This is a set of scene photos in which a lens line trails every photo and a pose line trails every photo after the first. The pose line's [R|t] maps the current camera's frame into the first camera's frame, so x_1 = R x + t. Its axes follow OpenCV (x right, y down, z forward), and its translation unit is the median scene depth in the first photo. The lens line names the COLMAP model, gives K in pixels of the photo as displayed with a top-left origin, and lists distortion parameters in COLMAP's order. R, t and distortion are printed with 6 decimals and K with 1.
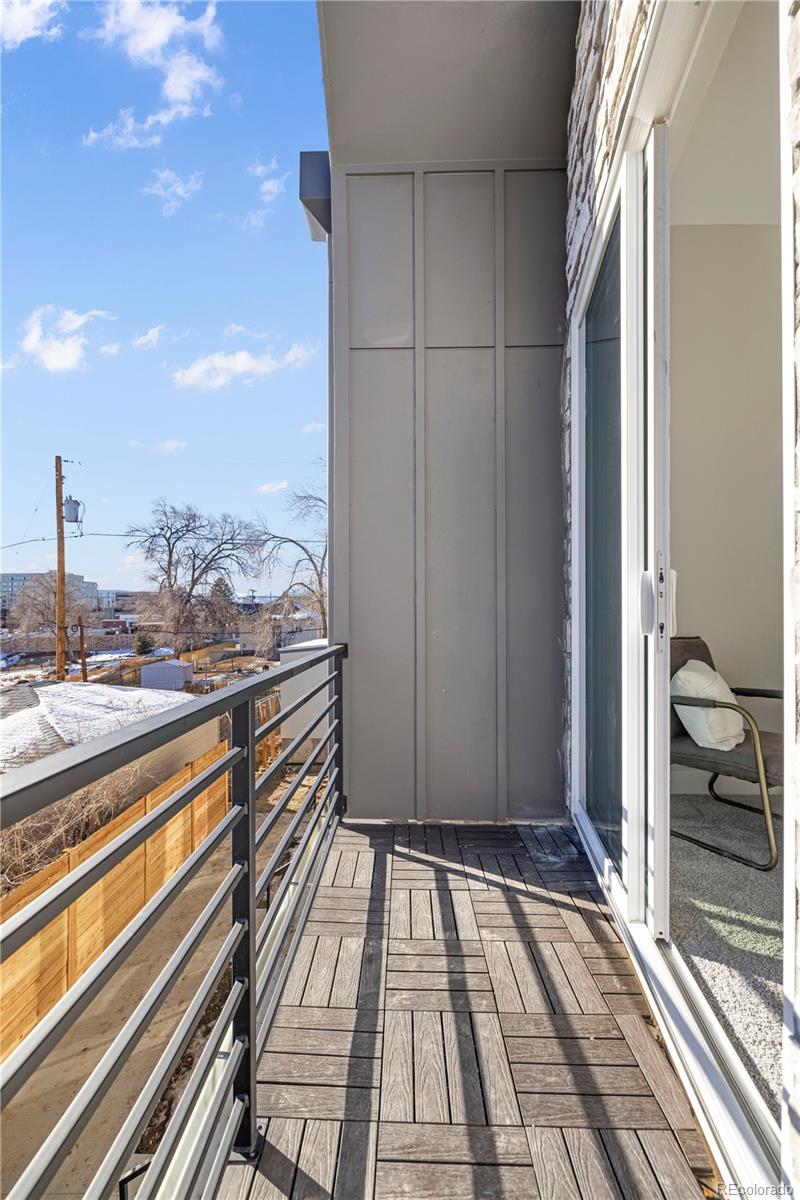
lens RADIAL K [[512.0, 0, 387.8], [0, 512.0, 618.0], [0, 0, 1]] dist [-0.001945, 0.000356]
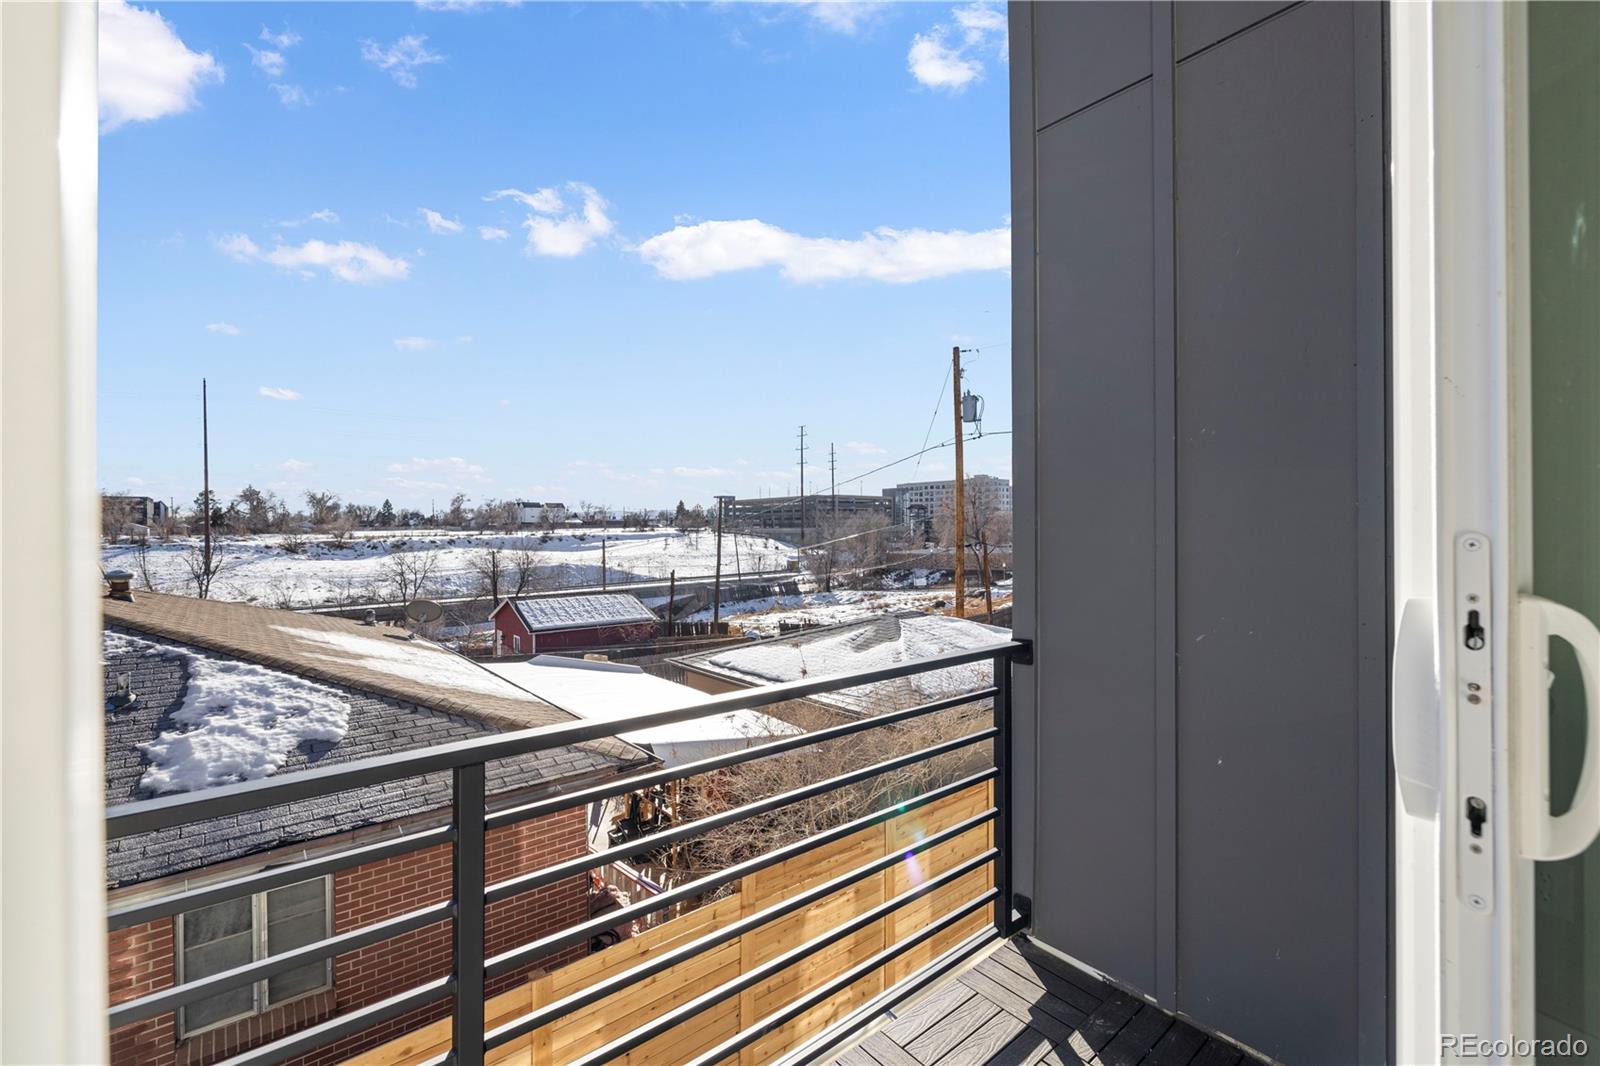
lens RADIAL K [[682.6, 0, 788.1], [0, 682.6, 533.8], [0, 0, 1]] dist [-0.001945, 0.000356]
pose [[0.667557, 0.002698, -0.744554, 0.121584], [-0.000356, 0.999994, 0.003305, -0.028217], [0.744559, -0.001941, 0.667554, 0.106136]]
